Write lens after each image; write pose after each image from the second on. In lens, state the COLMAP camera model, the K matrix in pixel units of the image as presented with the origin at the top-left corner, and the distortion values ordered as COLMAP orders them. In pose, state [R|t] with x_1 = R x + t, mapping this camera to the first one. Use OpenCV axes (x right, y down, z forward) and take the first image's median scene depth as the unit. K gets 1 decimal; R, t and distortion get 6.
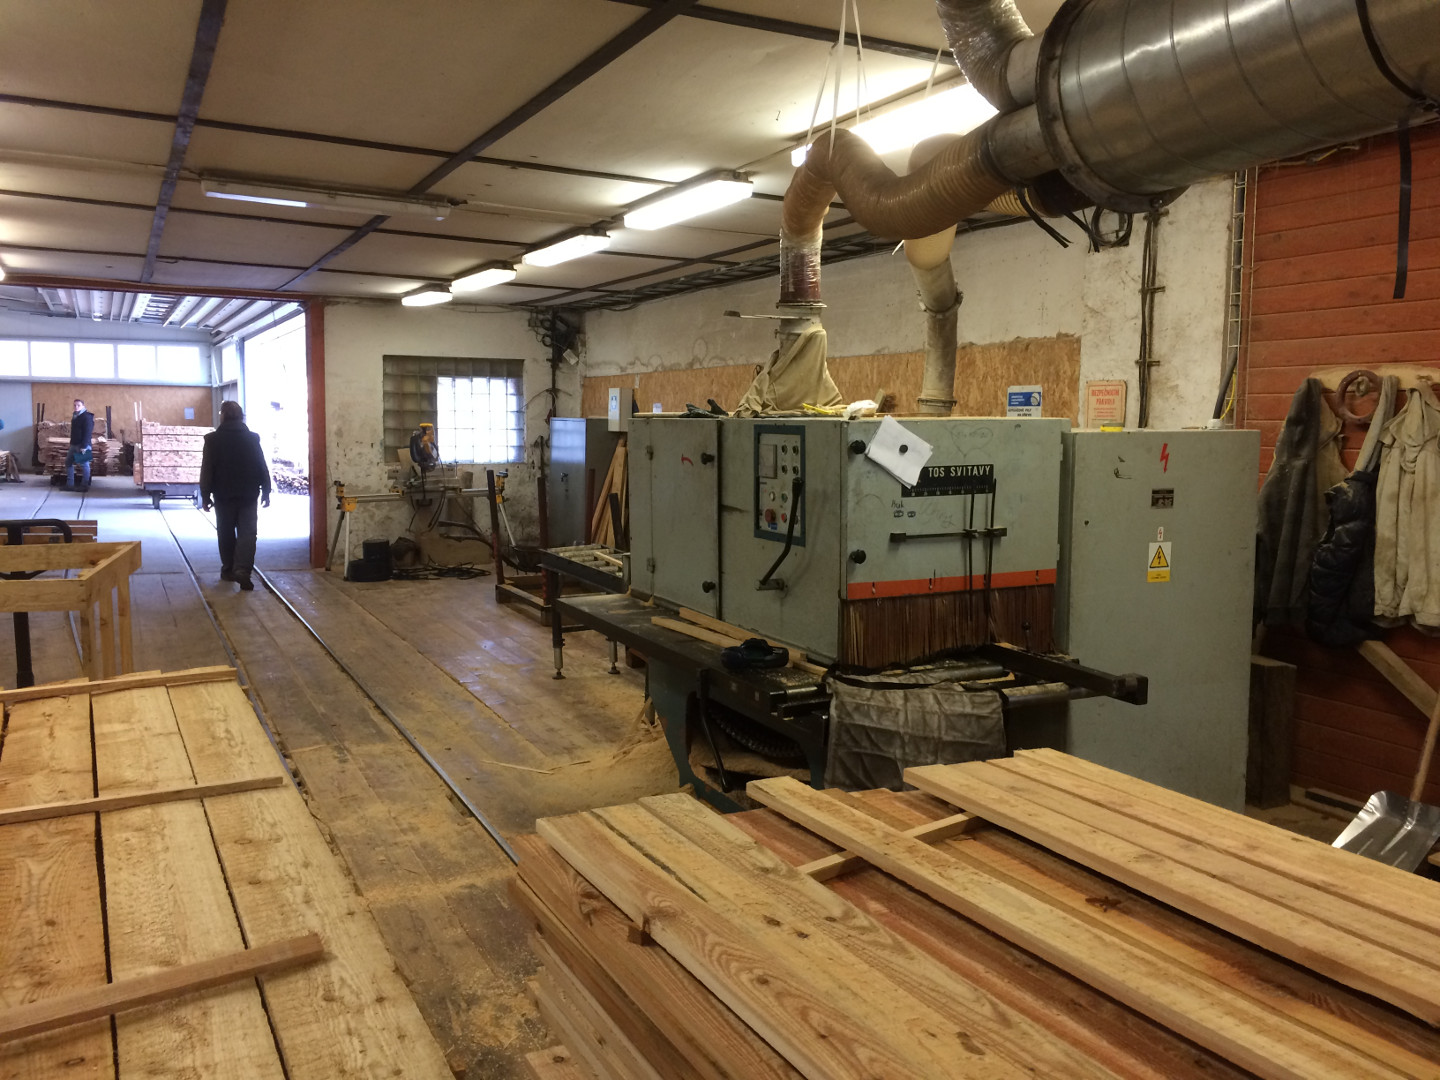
lens RADIAL K [[1244.9, 0, 720.0], [0, 1244.9, 540.0], [0, 0, 1]] dist [-0.002623, -0.000552]
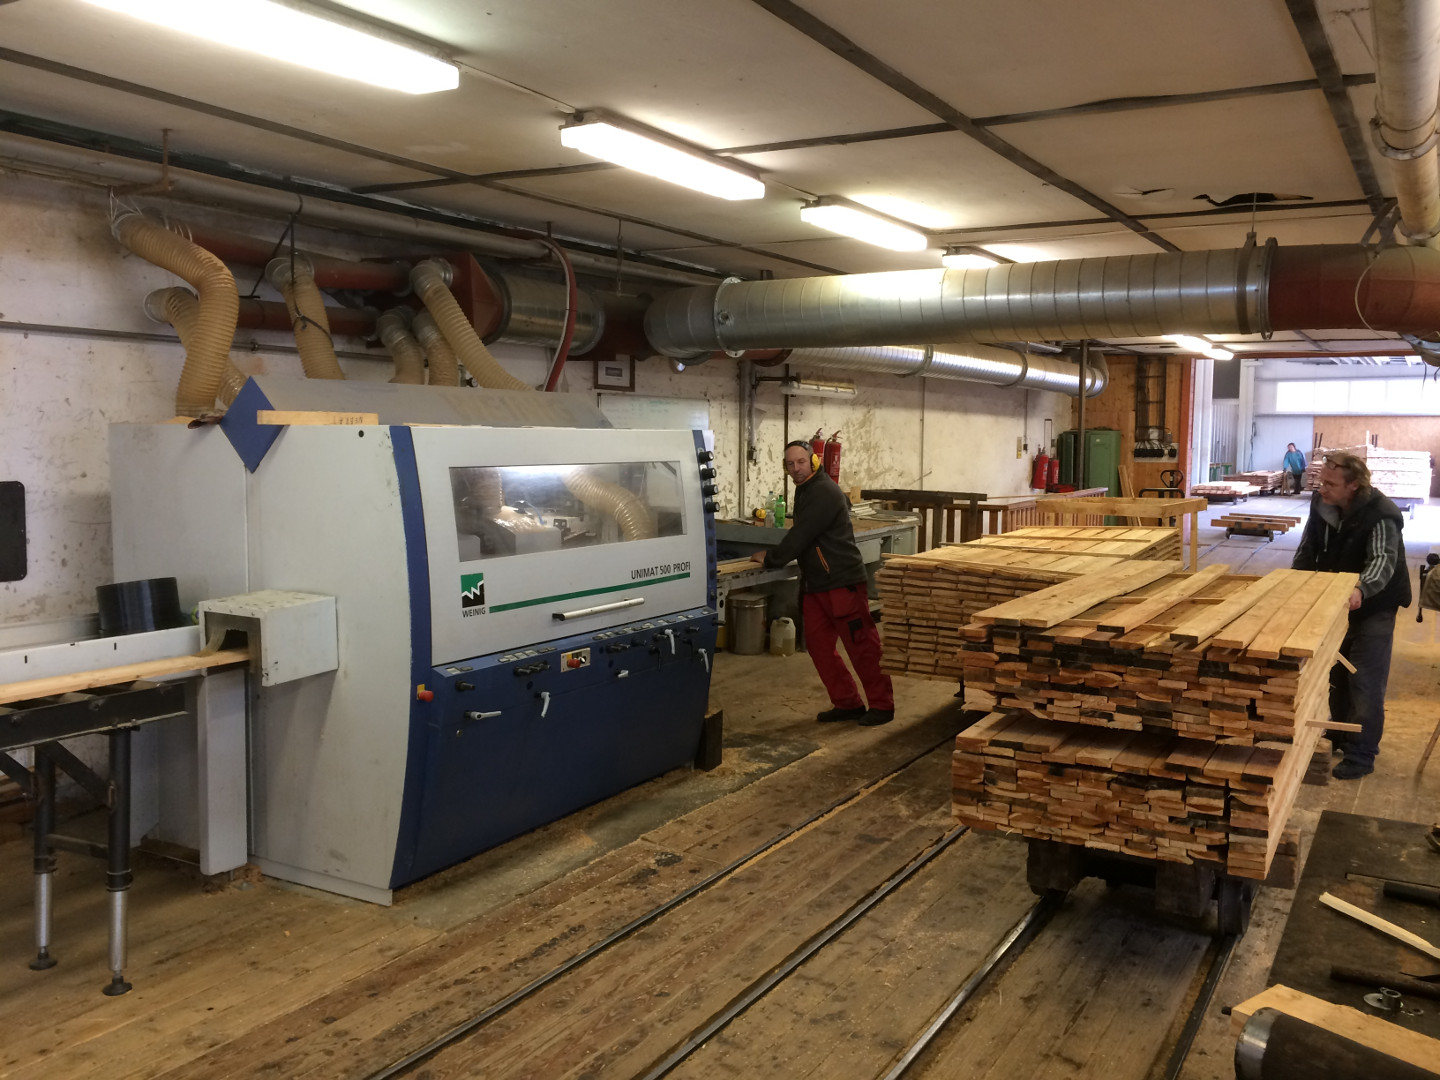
lens RADIAL K [[1244.9, 0, 720.0], [0, 1244.9, 540.0], [0, 0, 1]] dist [-0.002623, -0.000552]
pose [[0.552000, 0.061194, -0.831596, 0.144342], [-0.079709, 0.996609, 0.020427, 0.015779], [0.830026, 0.055010, 0.555006, -0.149779]]
